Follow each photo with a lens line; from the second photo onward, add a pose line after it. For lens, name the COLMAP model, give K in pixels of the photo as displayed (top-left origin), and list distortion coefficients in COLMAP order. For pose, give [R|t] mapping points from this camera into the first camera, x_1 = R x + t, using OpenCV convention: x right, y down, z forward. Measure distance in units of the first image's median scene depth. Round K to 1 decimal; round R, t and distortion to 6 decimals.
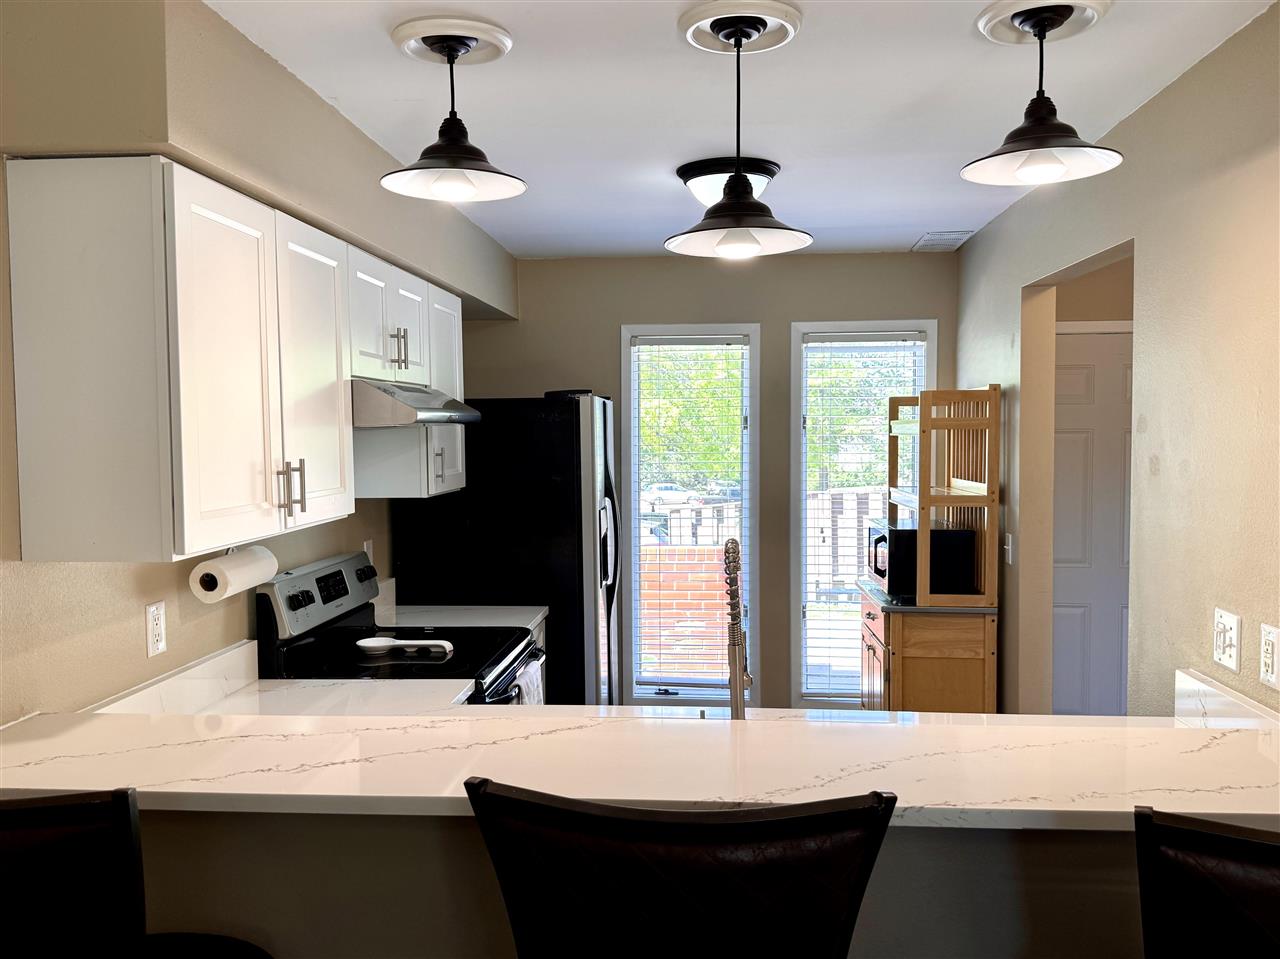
lens RADIAL K [[1081.4, 0, 638.0], [0, 1081.4, 480.0], [0, 0, 1]] dist [0.036151, -0.002703]
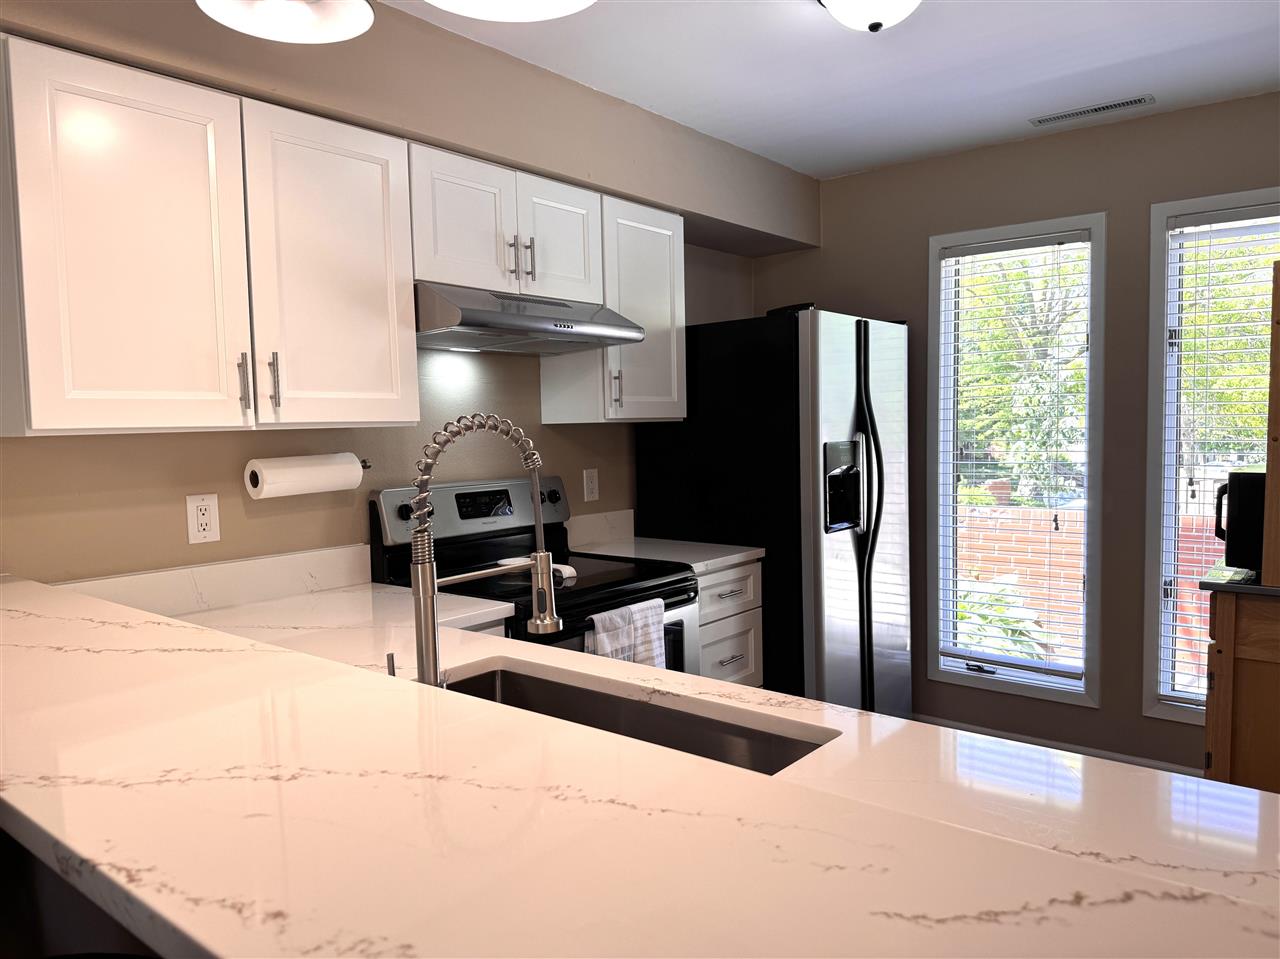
lens RADIAL K [[915.5, 0, 596.1], [0, 915.5, 483.5], [0, 0, 1]] dist [0.148620, -0.245057]
pose [[0.812822, 0.030768, -0.581699, 0.252425], [-0.015699, 0.999398, 0.030925, 0.041252], [0.582301, -0.016005, 0.812816, 0.292277]]
